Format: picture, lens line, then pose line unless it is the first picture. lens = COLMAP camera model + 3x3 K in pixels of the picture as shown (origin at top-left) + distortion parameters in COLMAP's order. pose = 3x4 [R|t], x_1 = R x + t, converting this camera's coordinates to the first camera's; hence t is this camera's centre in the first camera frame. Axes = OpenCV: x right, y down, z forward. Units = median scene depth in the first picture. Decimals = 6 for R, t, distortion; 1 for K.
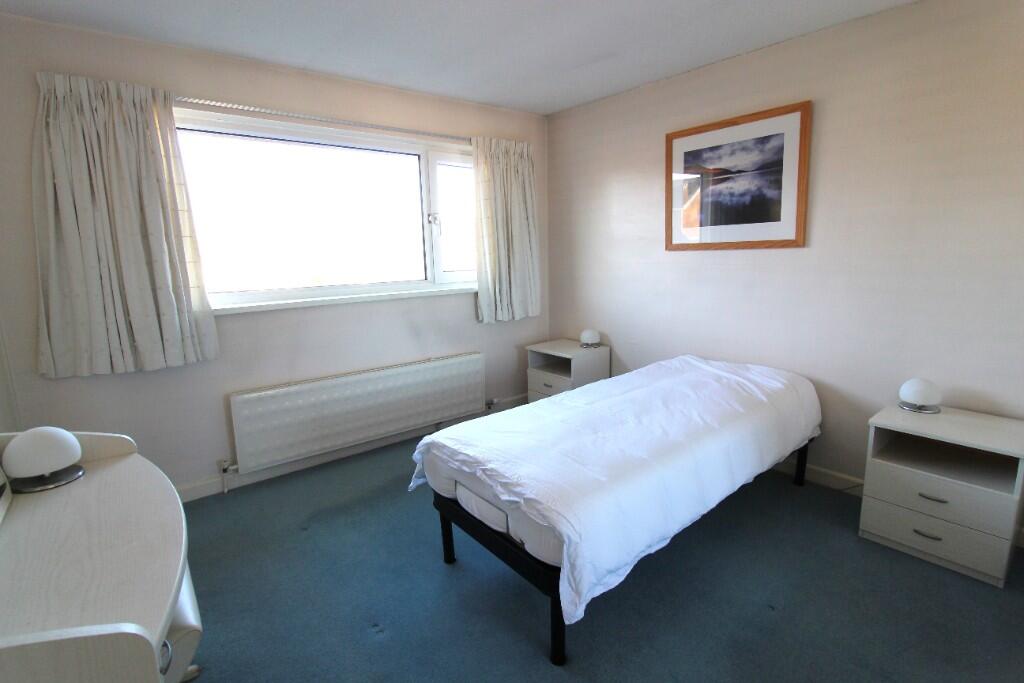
lens RADIAL K [[495.1, 0, 516.5], [0, 495.1, 340.1], [0, 0, 1]] dist [-0.012281, -0.001693]
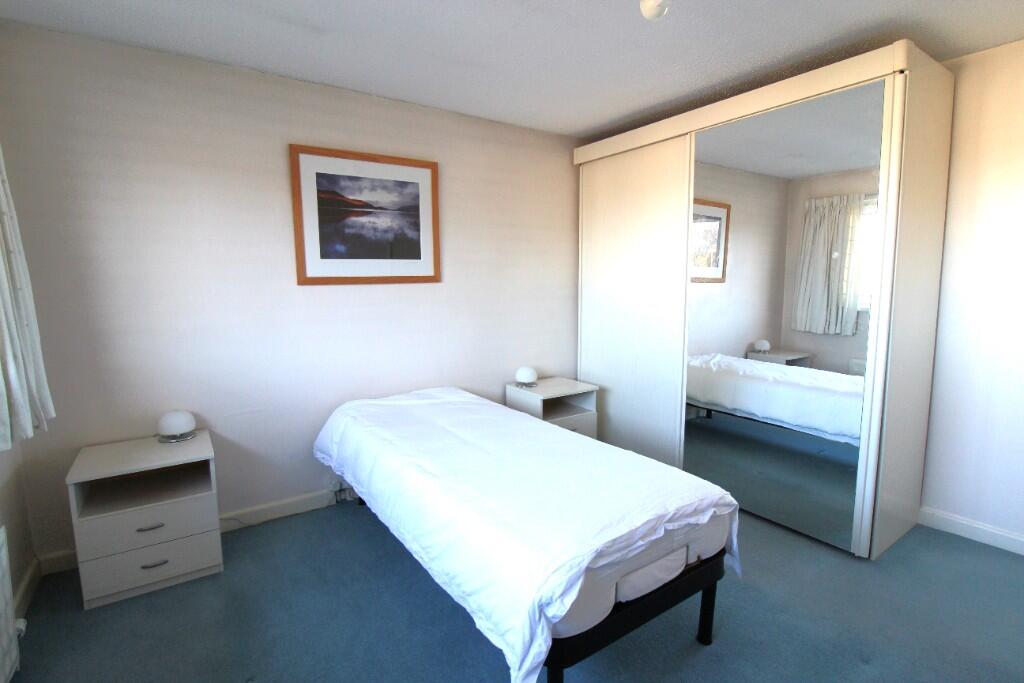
lens RADIAL K [[495.1, 0, 515.2], [0, 495.1, 338.6], [0, 0, 1]] dist [-0.012281, -0.001693]
pose [[0.064186, -0.100117, 0.992903, -0.571517], [0.181433, 0.979544, 0.087041, -0.115696], [-0.981306, 0.174558, 0.081037, 0.689552]]
